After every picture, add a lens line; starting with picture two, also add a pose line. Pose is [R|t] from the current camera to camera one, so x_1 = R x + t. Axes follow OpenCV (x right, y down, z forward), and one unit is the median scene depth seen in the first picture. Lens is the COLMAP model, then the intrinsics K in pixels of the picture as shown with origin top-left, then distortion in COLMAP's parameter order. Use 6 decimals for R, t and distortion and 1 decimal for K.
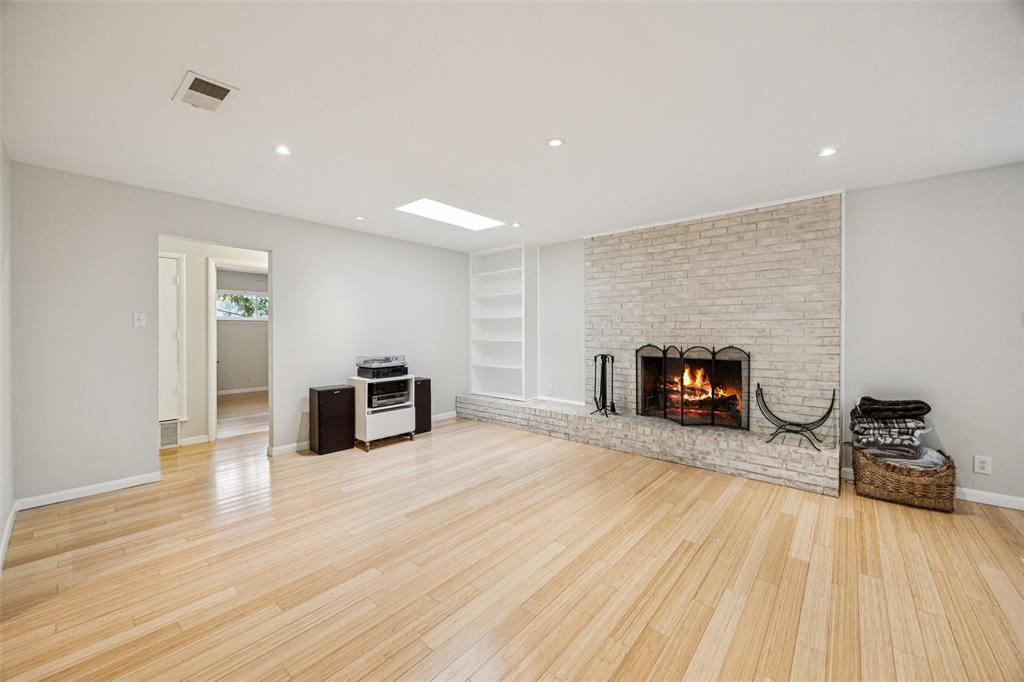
lens RADIAL K [[397.7, 0, 505.2], [0, 397.7, 337.1], [0, 0, 1]] dist [-0.001018, 0.000193]
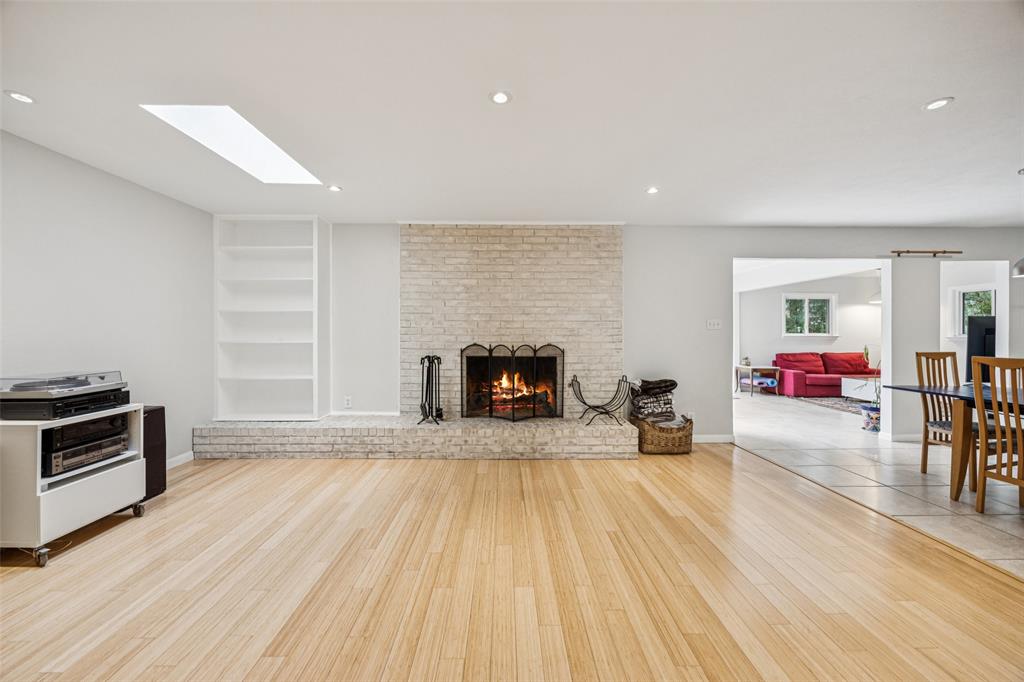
lens RADIAL K [[397.7, 0, 511.3], [0, 397.7, 334.3], [0, 0, 1]] dist [-0.001018, 0.000193]
pose [[0.740891, -0.000602, 0.671625, -0.246768], [0.006409, 0.999960, -0.006173, 0.001858], [-0.671594, 0.008878, 0.740866, 0.230874]]
